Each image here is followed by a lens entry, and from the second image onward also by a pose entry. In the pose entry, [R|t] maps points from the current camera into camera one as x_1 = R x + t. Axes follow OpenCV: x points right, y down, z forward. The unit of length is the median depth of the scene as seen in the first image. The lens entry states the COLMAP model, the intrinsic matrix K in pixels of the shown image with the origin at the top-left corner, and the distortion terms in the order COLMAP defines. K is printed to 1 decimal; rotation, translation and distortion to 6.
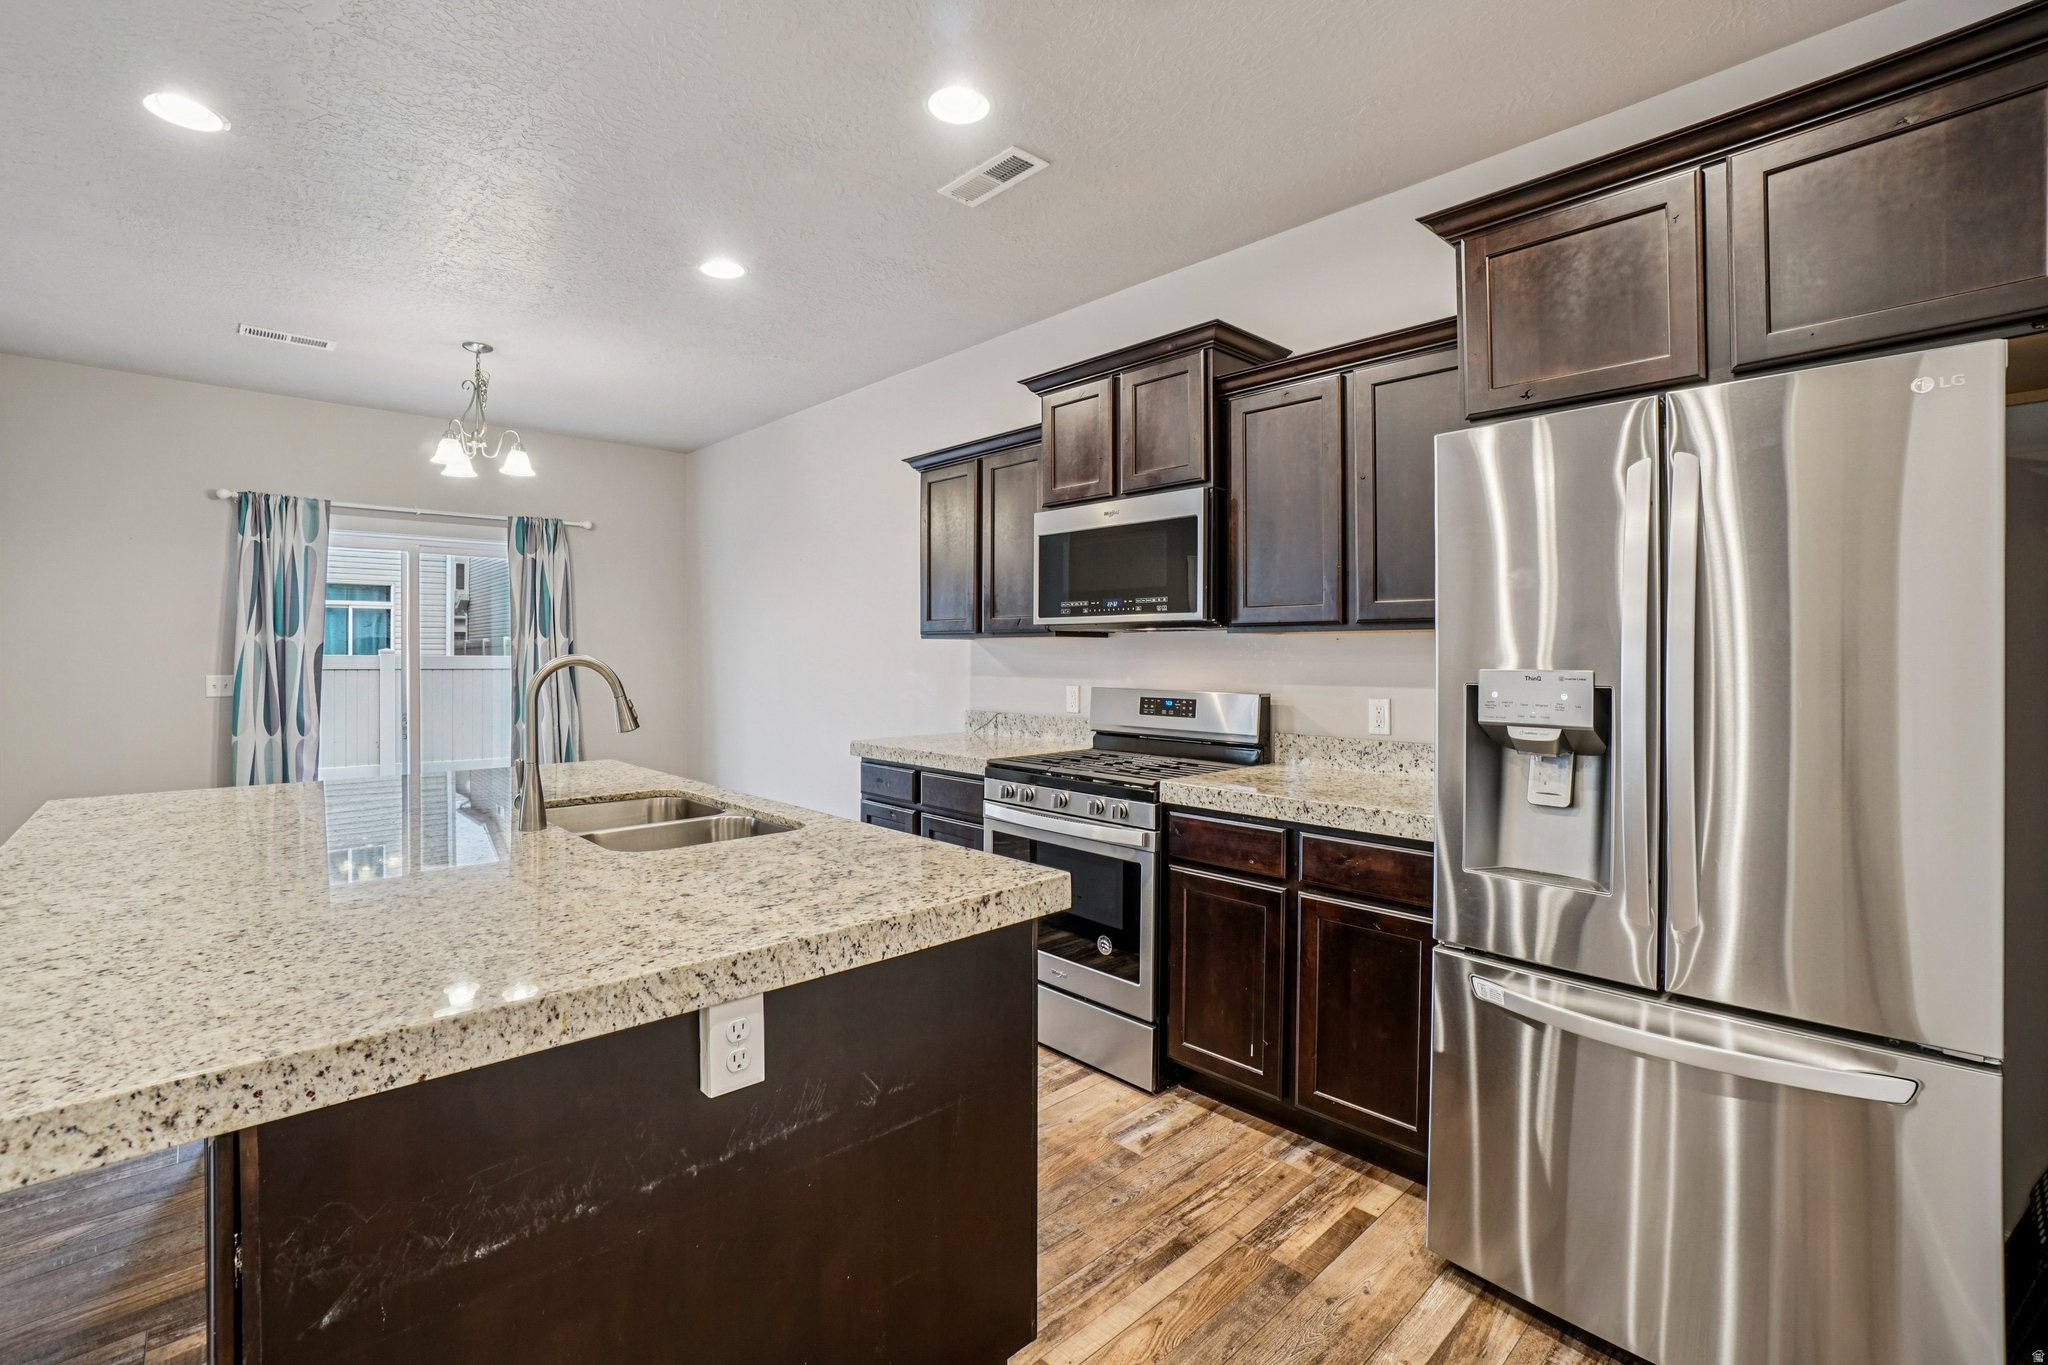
lens RADIAL K [[919.6, 0, 1028.6], [0, 919.6, 659.7], [0, 0, 1]] dist [-0.029740, 0.000096]
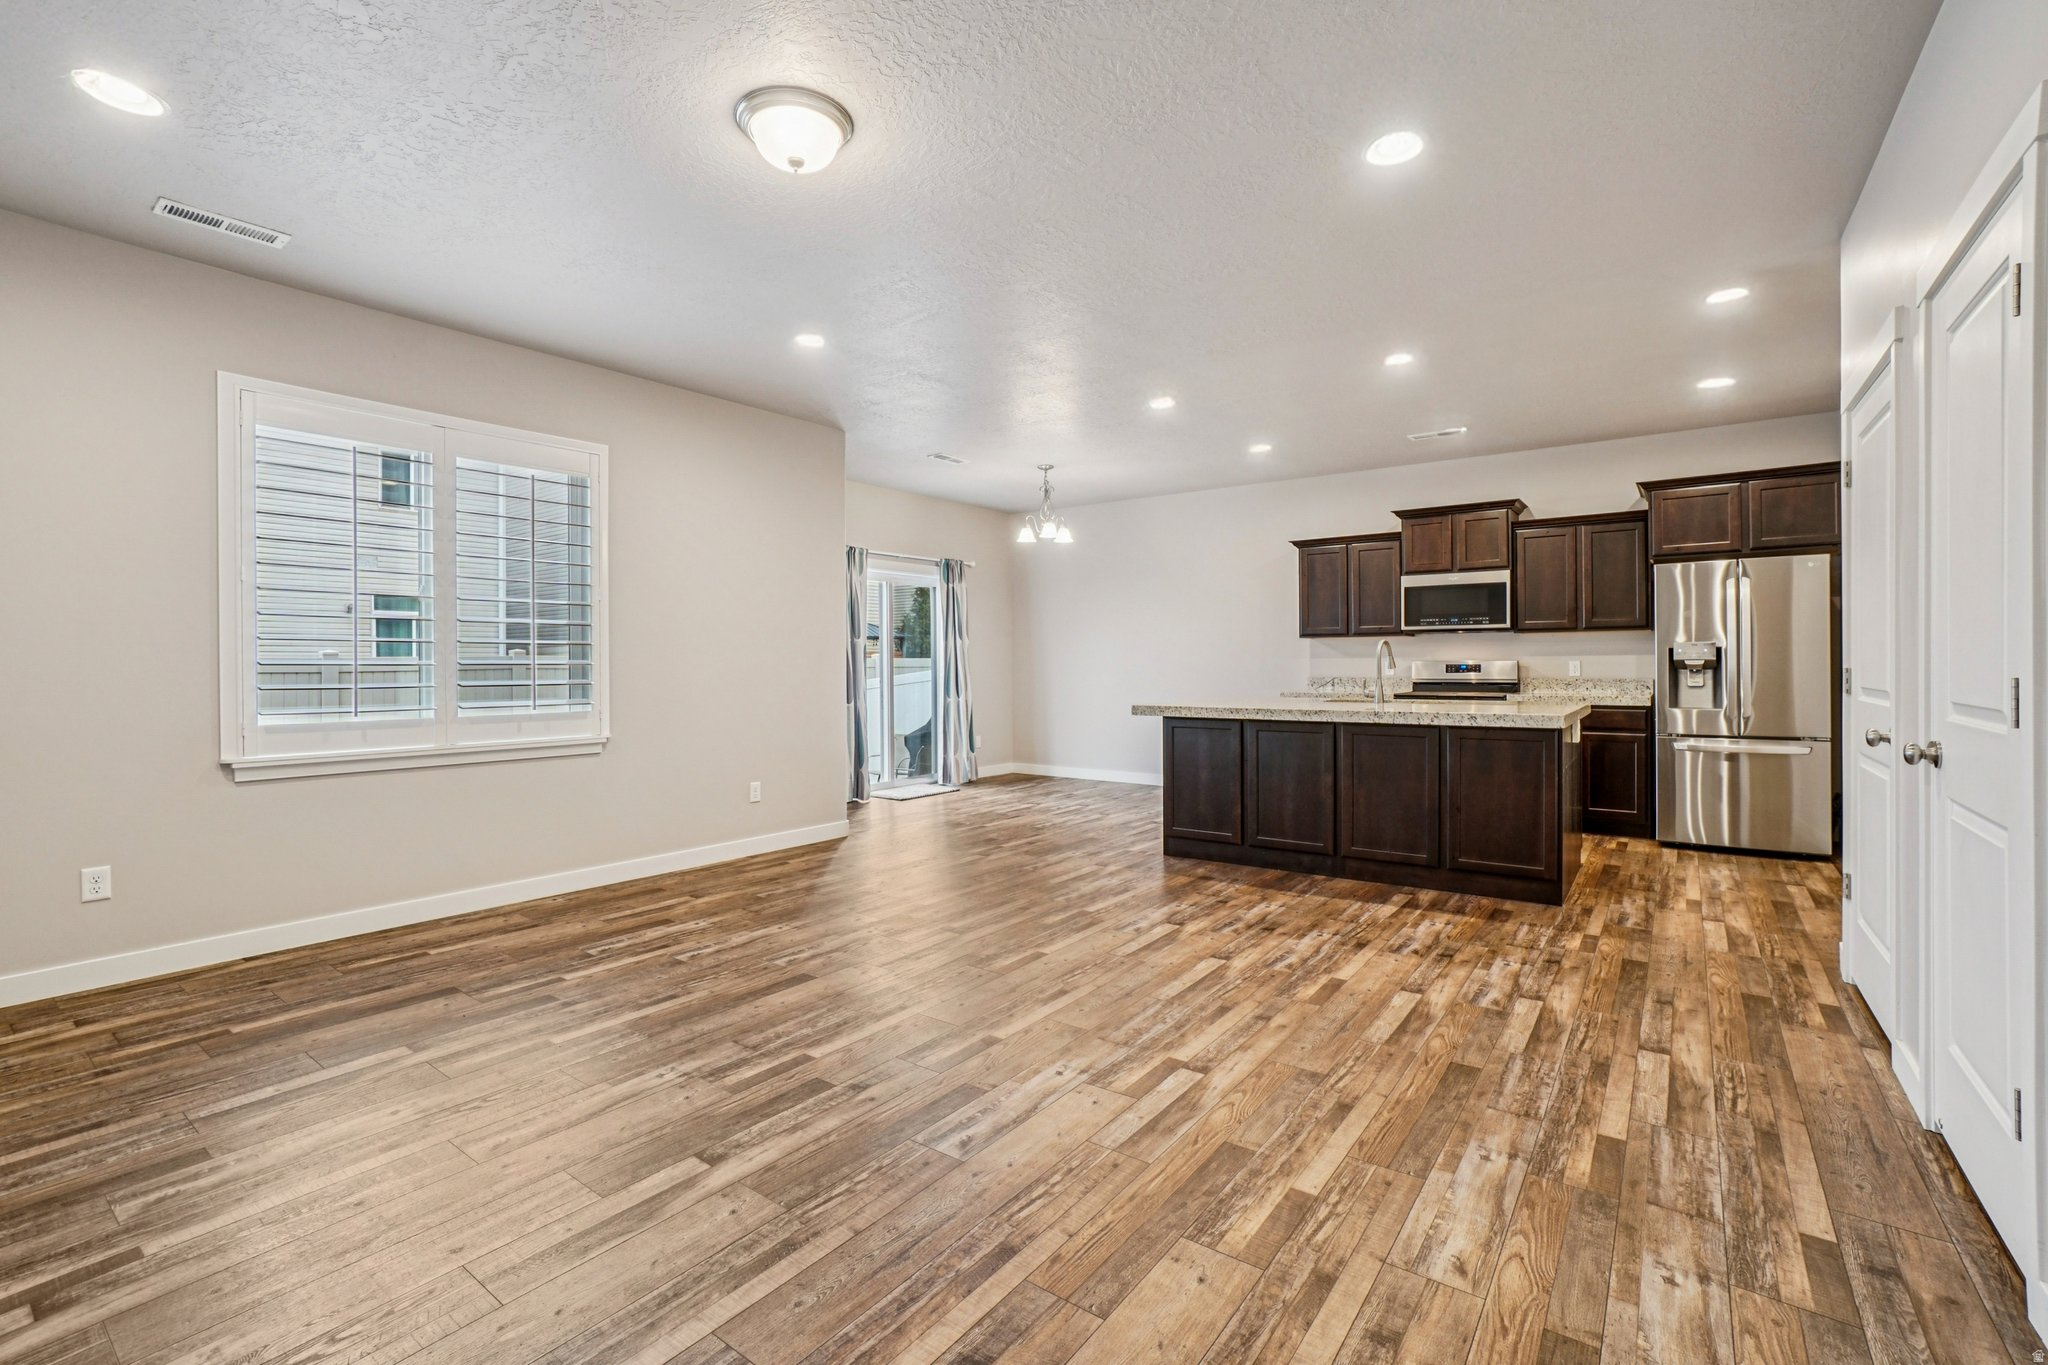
lens RADIAL K [[911.7, 0, 1016.0], [0, 911.7, 668.1], [0, 0, 1]] dist [-0.025232, 0.000015]
pose [[0.984324, -0.006673, 0.176242, -1.205563], [0.007222, 0.999971, -0.002476, 0.047150], [-0.176221, 0.003710, 0.984344, -0.859902]]
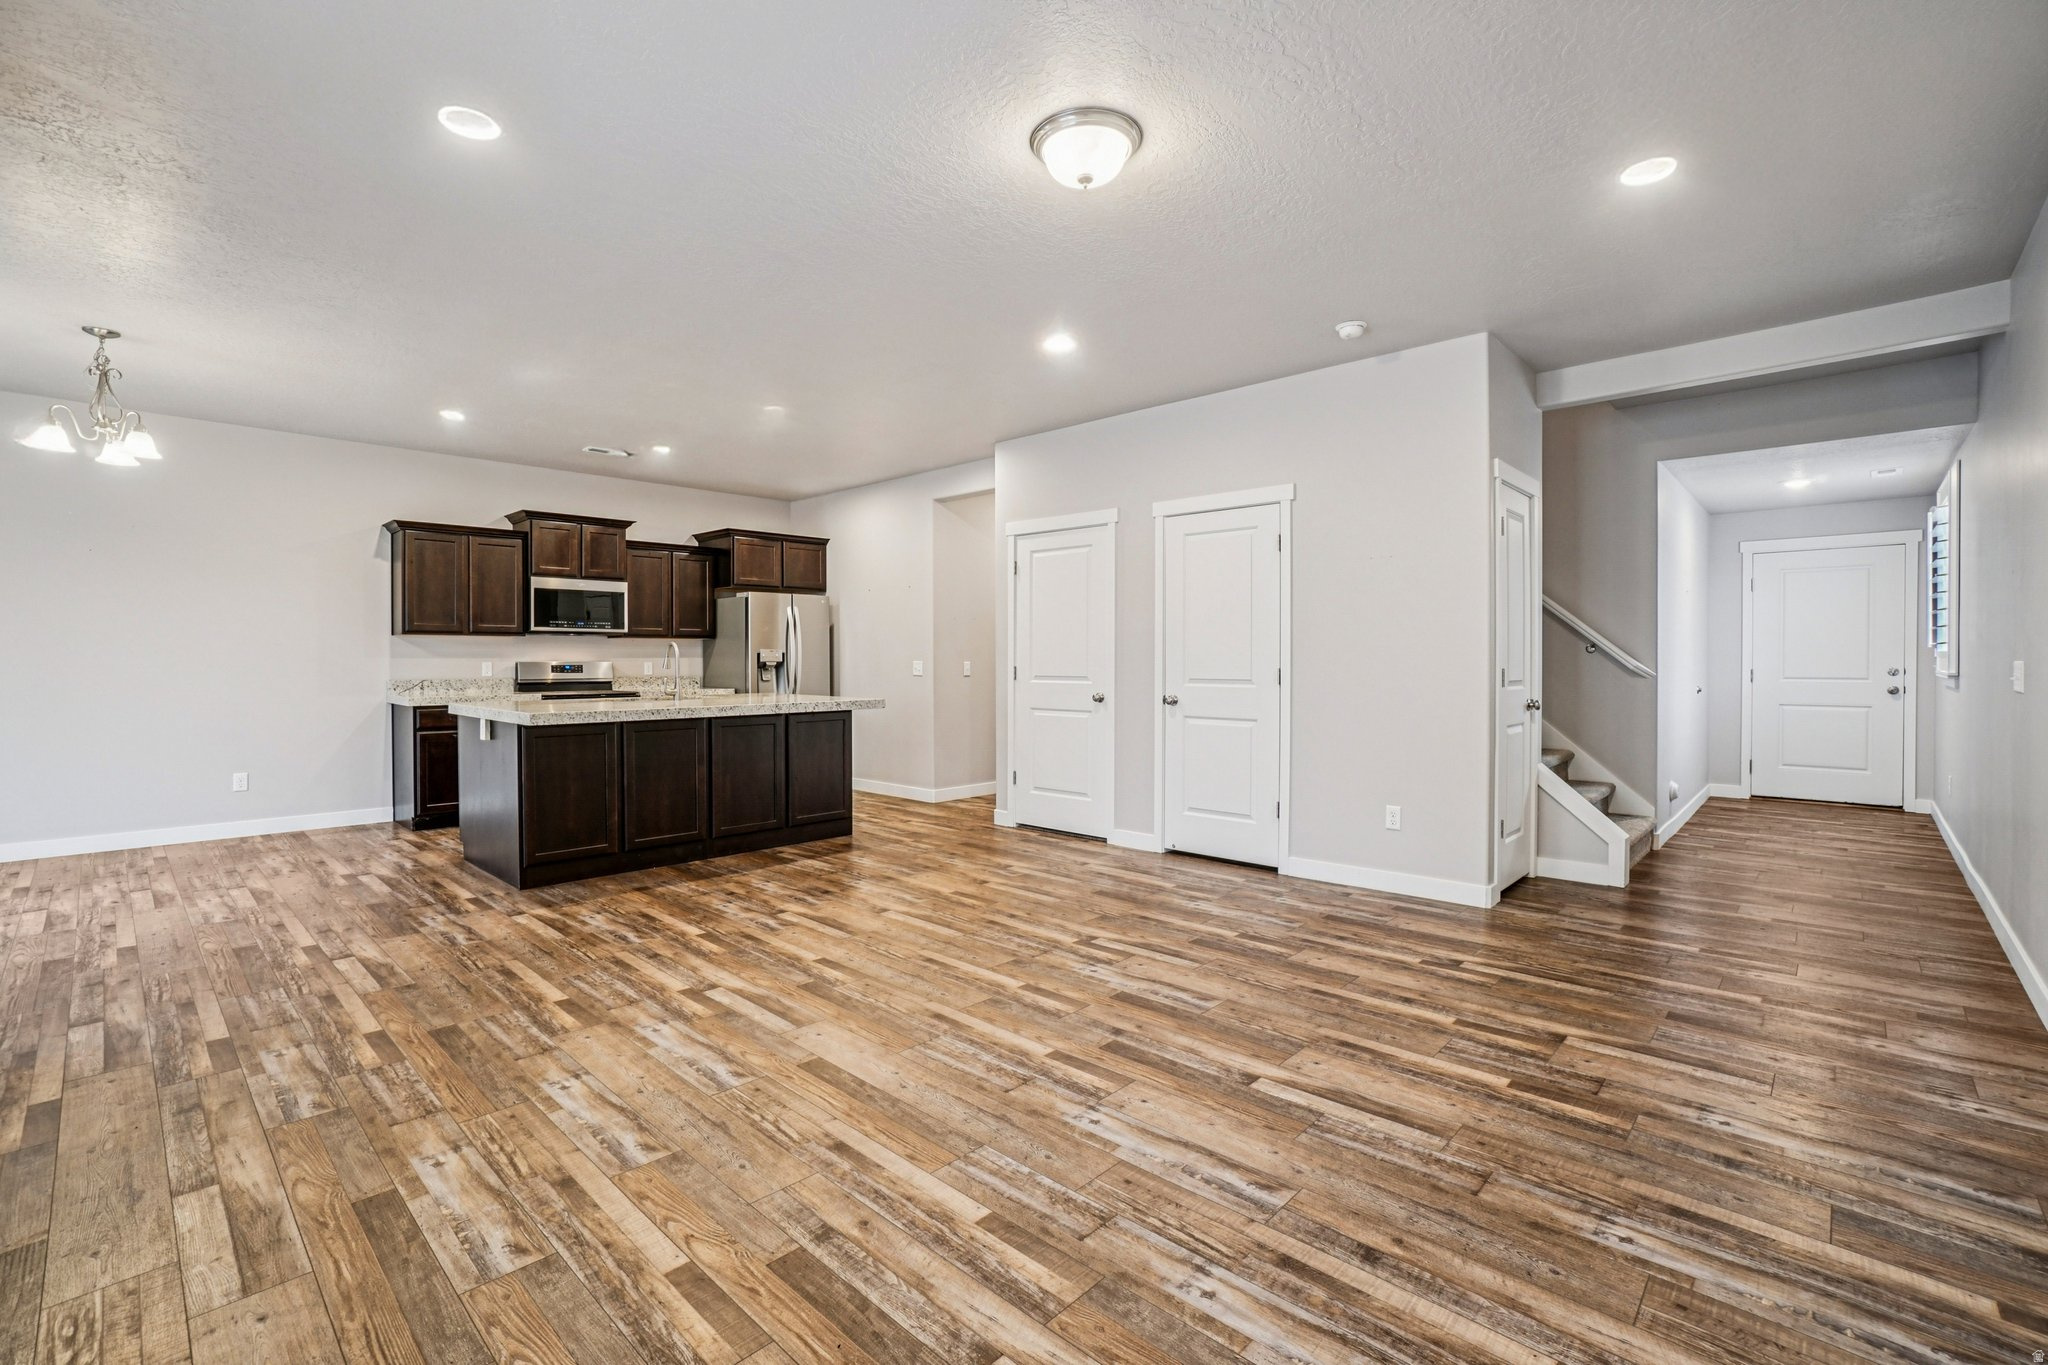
lens RADIAL K [[885.7, 0, 1016.1], [0, 885.7, 661.1], [0, 0, 1]] dist [-0.049803, 0.020626]
pose [[-0.055390, -0.000156, 0.998465, -2.004868], [0.009733, 0.999952, 0.000696, 0.040668], [-0.998417, 0.009757, -0.055386, 0.019171]]
